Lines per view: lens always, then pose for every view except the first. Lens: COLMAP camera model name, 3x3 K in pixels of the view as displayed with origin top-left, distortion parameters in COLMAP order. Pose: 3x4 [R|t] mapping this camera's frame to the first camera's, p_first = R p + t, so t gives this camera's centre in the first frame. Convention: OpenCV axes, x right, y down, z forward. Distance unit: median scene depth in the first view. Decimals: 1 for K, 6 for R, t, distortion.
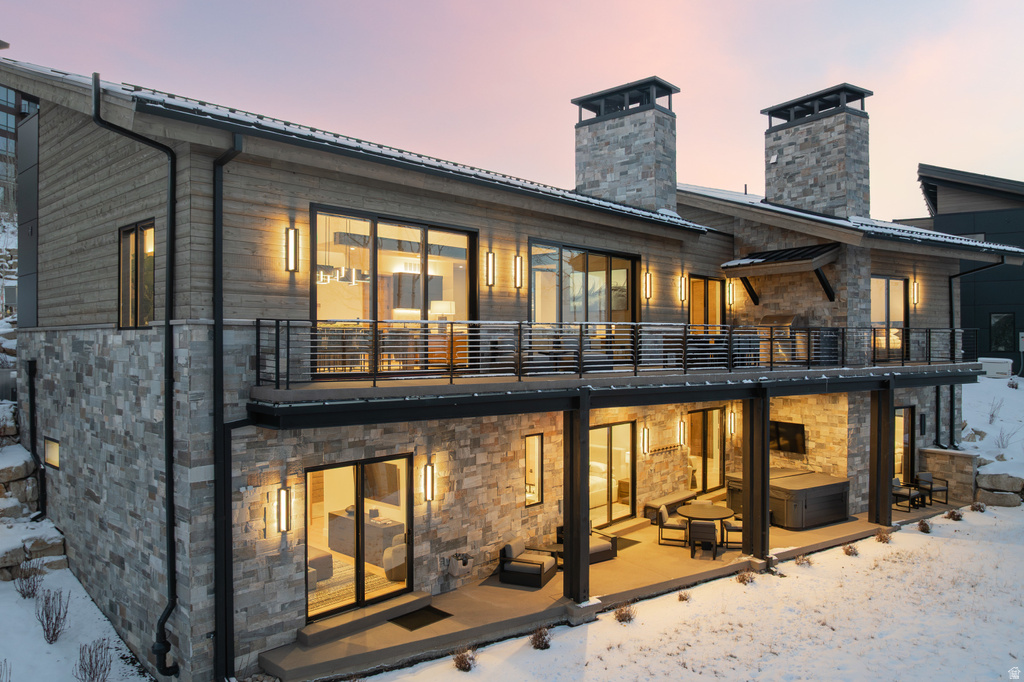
lens RADIAL K [[763.7, 0, 512.0], [0, 763.7, 330.9], [0, 0, 1]] dist [-0.025033, -0.008320]
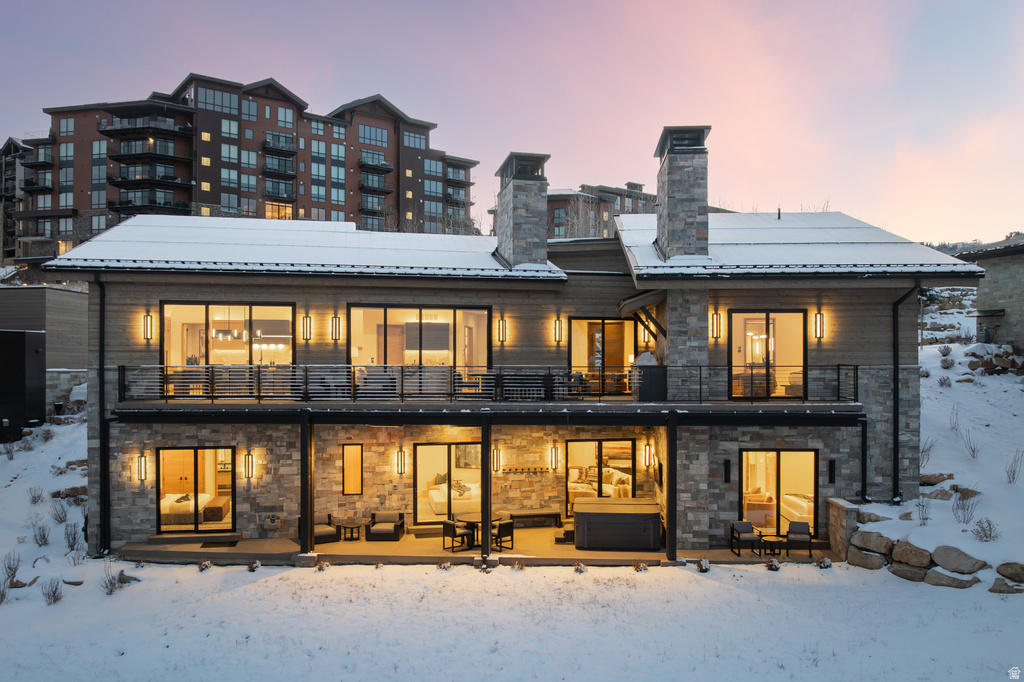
lens RADIAL K [[835.4, 0, 512.1], [0, 835.4, 351.9], [0, 0, 1]] dist [-0.040528, -0.008636]
pose [[0.783532, -0.010157, -0.621269, 1.377503], [0.006957, 0.999947, -0.007573, -0.021826], [0.621313, 0.001611, 0.783561, -0.014813]]
